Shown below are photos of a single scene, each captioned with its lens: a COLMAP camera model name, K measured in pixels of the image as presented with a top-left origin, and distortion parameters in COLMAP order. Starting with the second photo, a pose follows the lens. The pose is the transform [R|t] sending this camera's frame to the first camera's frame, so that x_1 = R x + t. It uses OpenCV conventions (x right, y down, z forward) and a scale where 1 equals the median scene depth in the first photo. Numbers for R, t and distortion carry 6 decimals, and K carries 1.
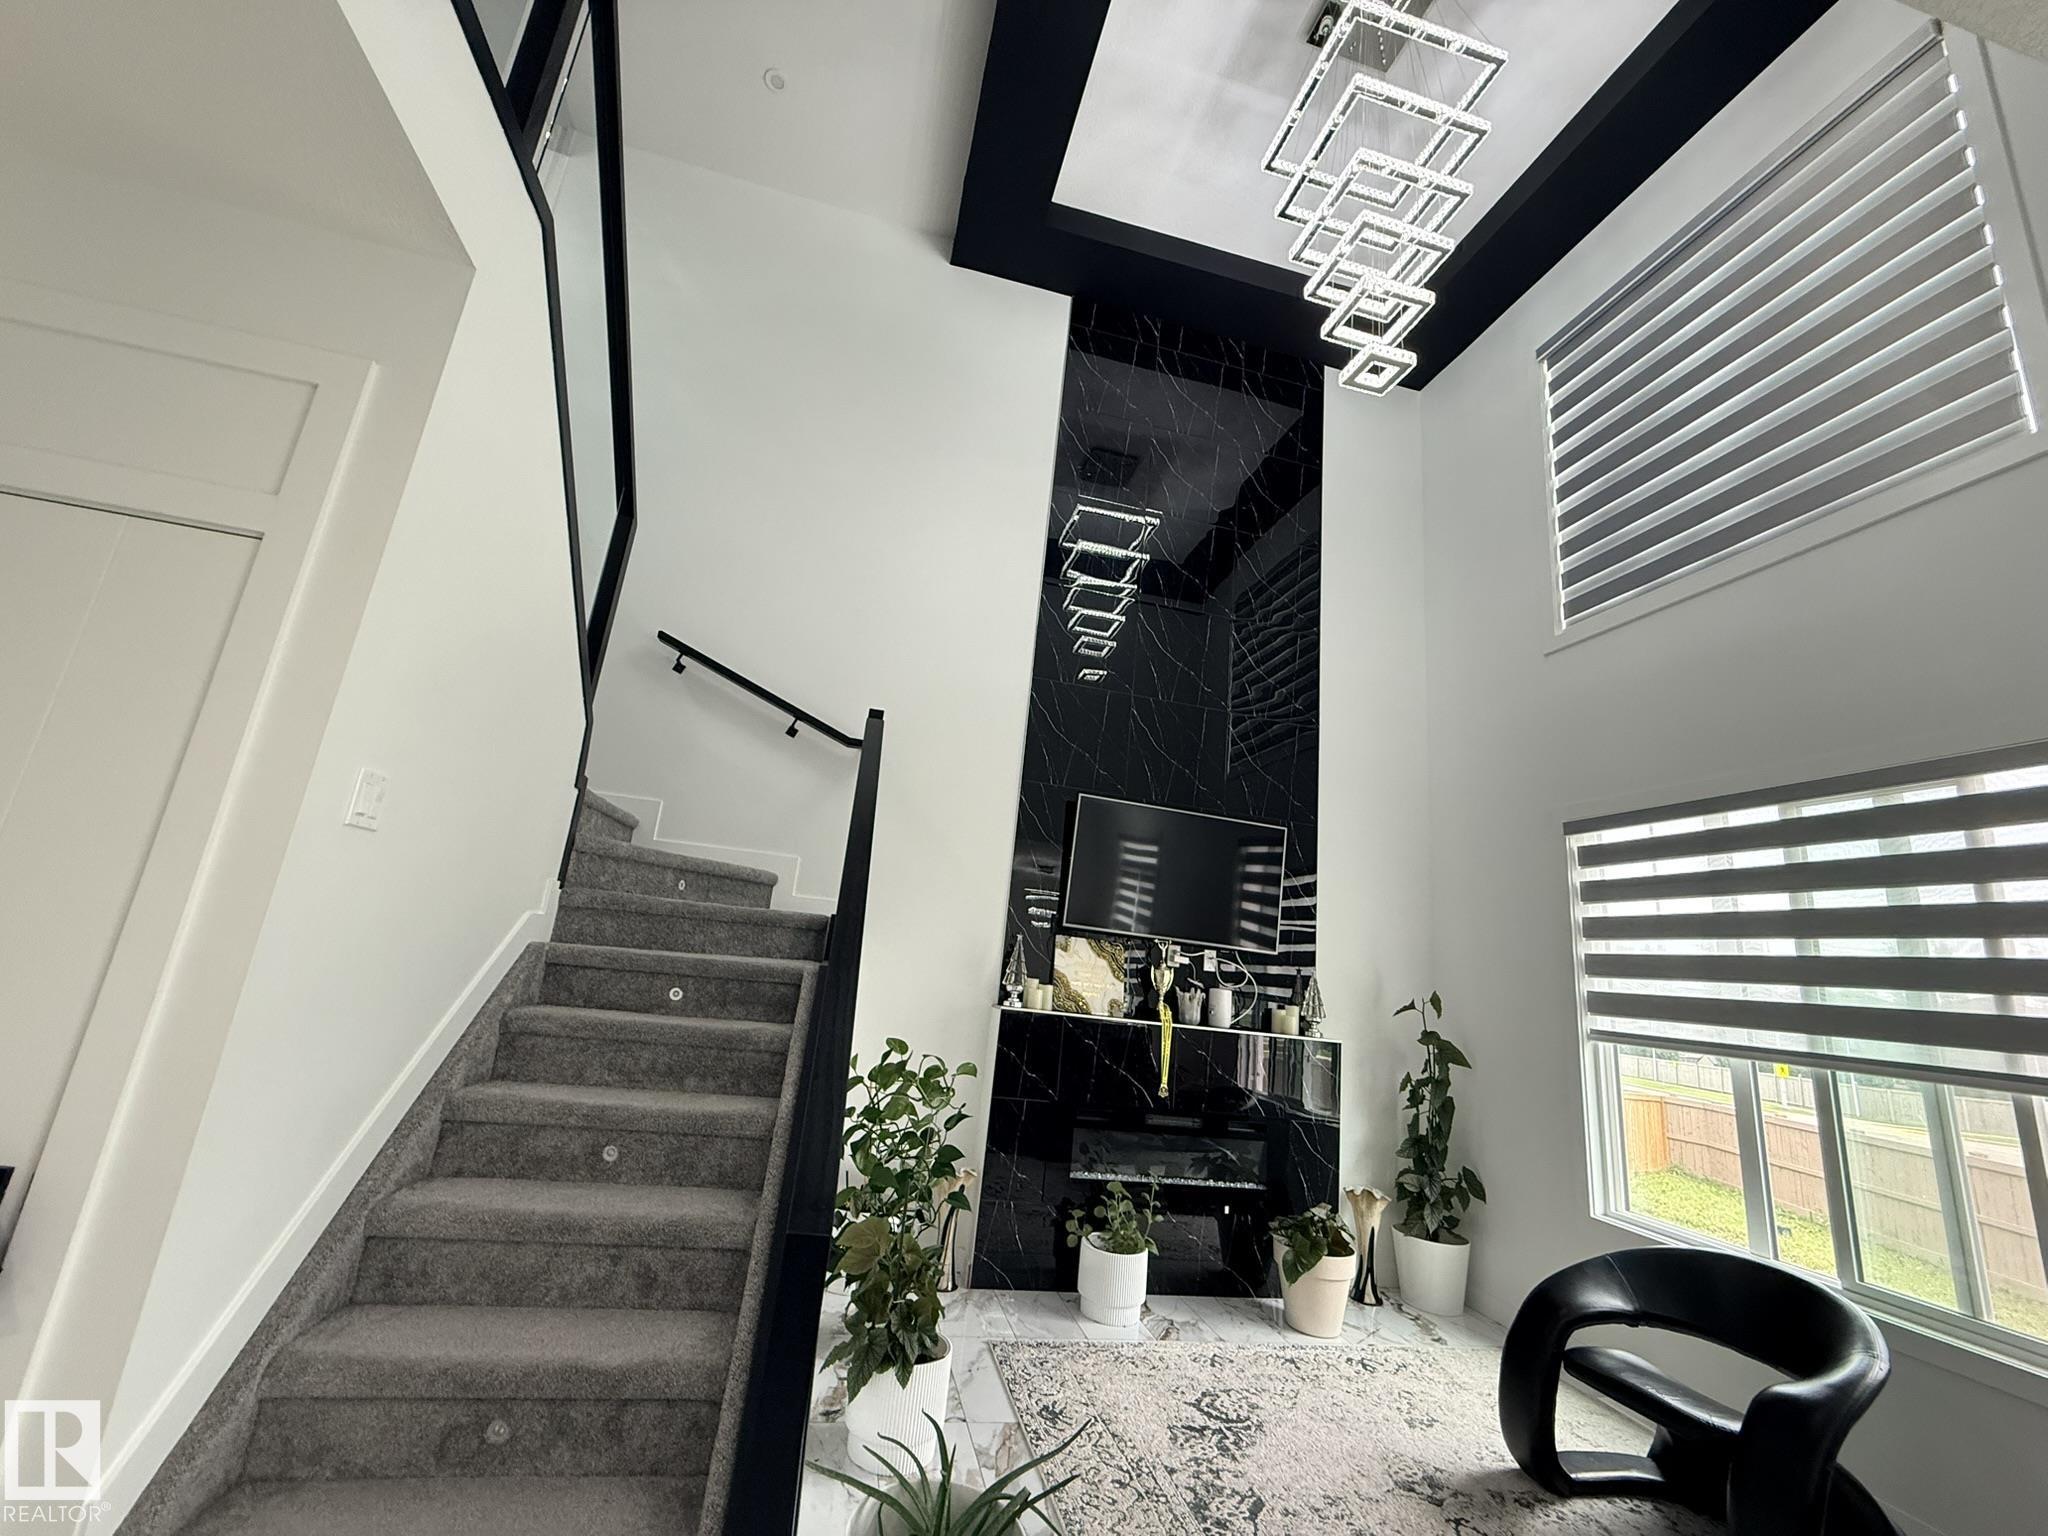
lens RADIAL K [[810.4, 0, 1016.1], [0, 810.4, 763.2], [0, 0, 1]] dist [0.000003, -0.000552]
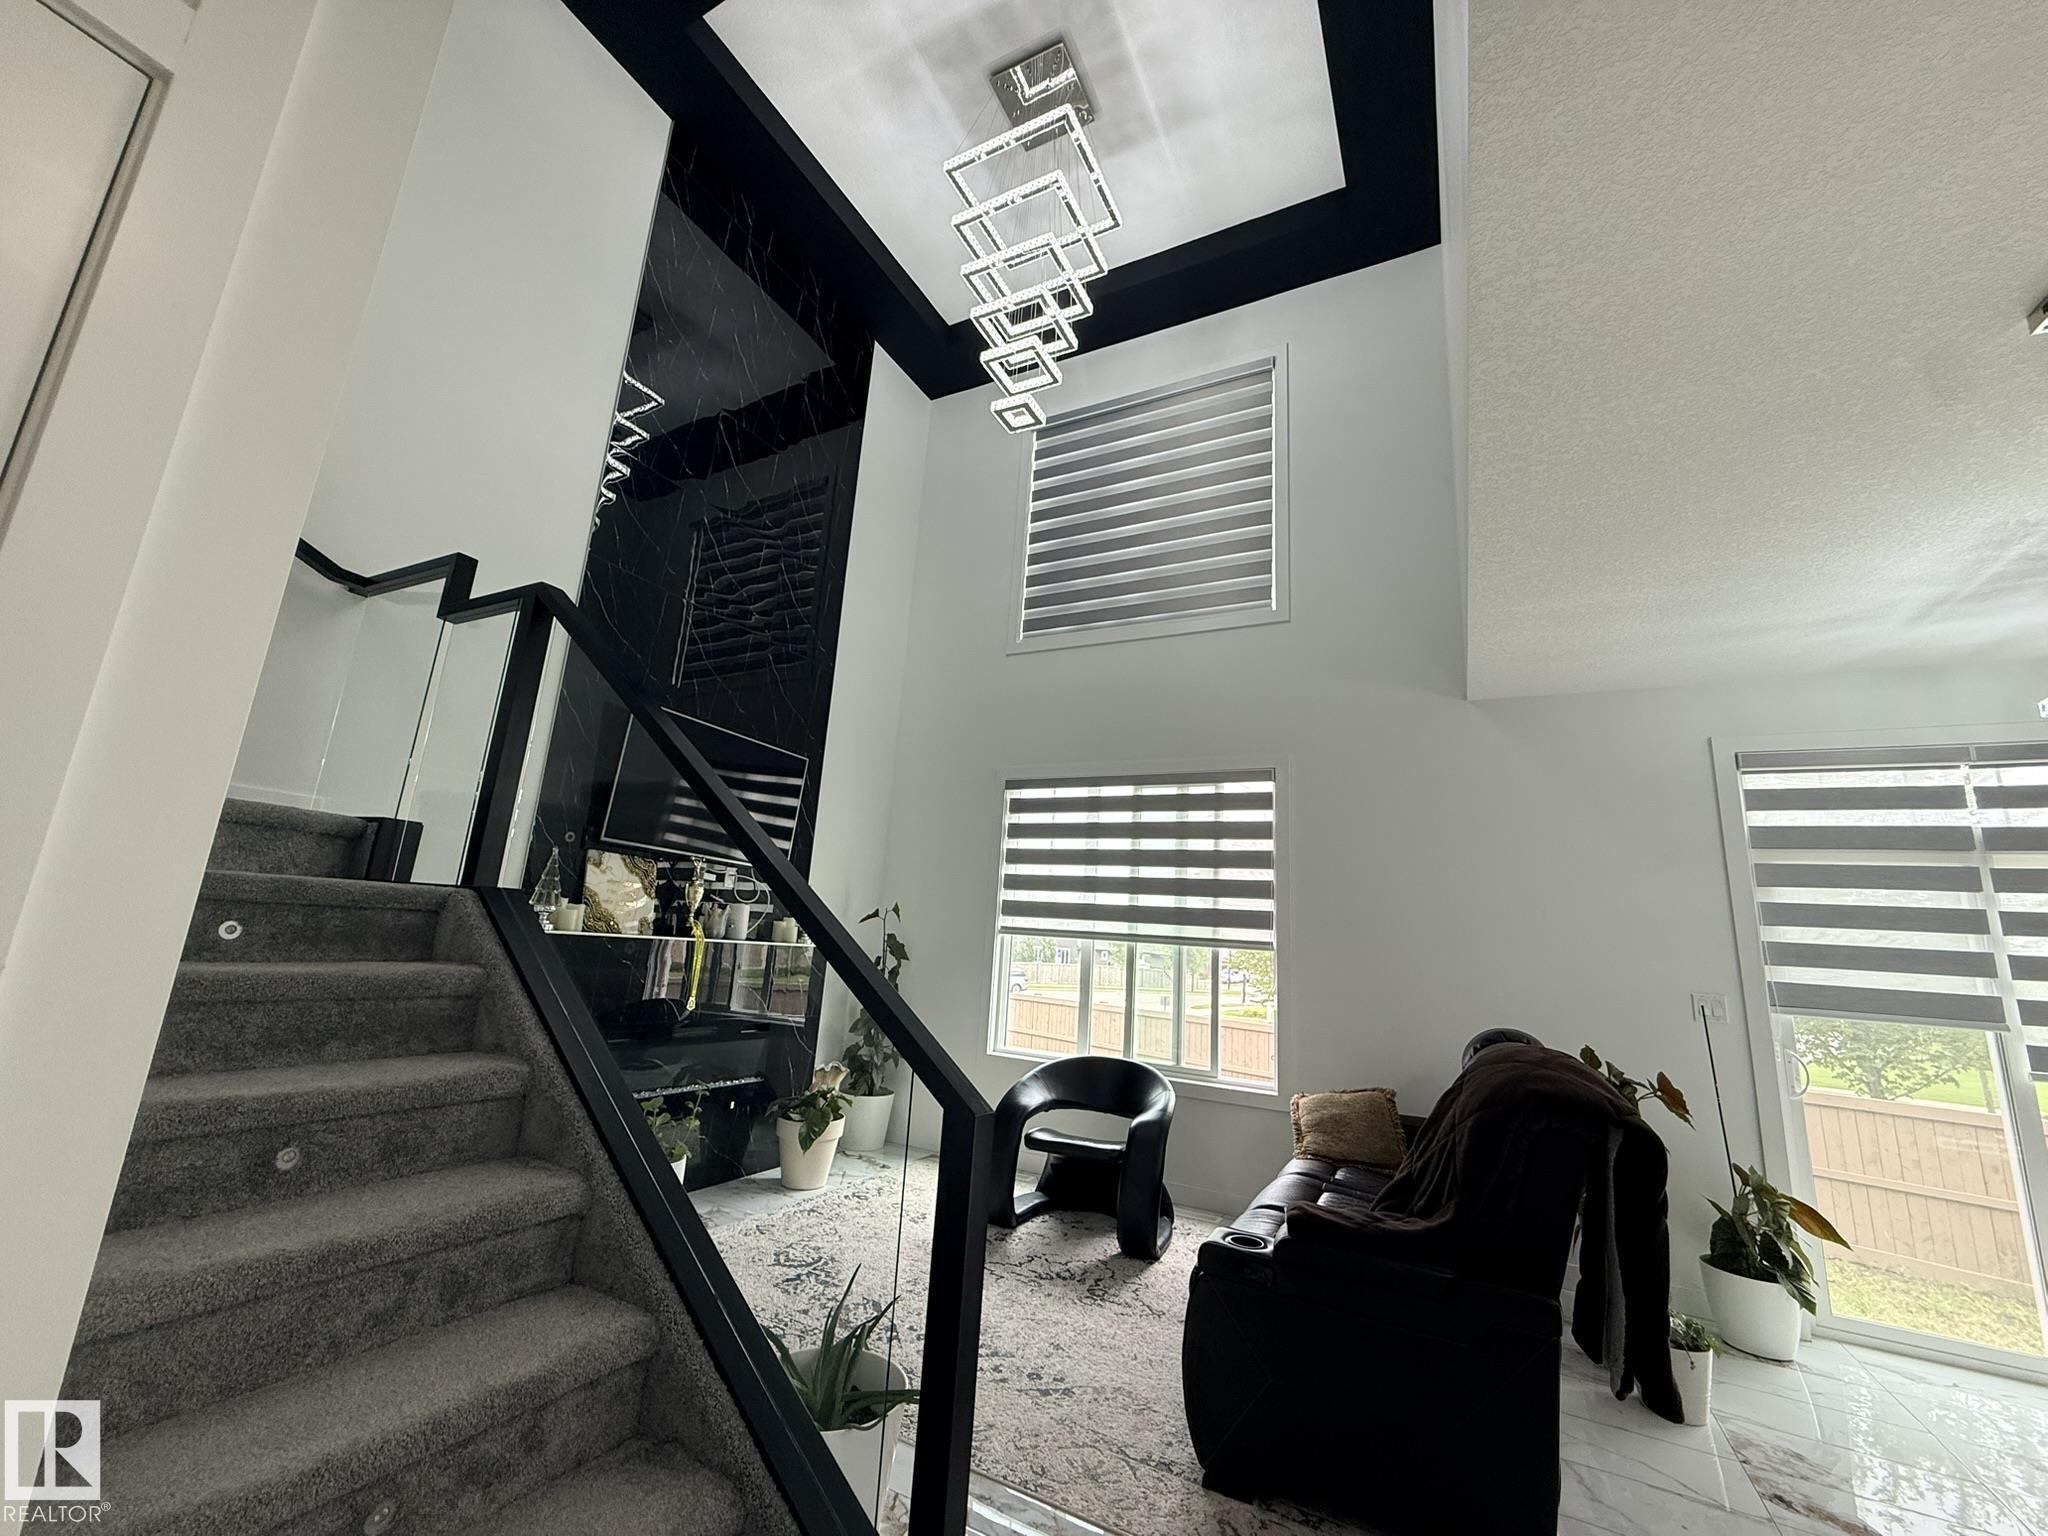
lens RADIAL K [[810.4, 0, 1016.1], [0, 810.4, 763.2], [0, 0, 1]] dist [0.000003, -0.000552]
pose [[0.654992, 0.107581, 0.747939, -0.394431], [-0.184192, 0.982688, 0.019956, 0.016186], [-0.732843, -0.150836, 0.663468, 0.089148]]
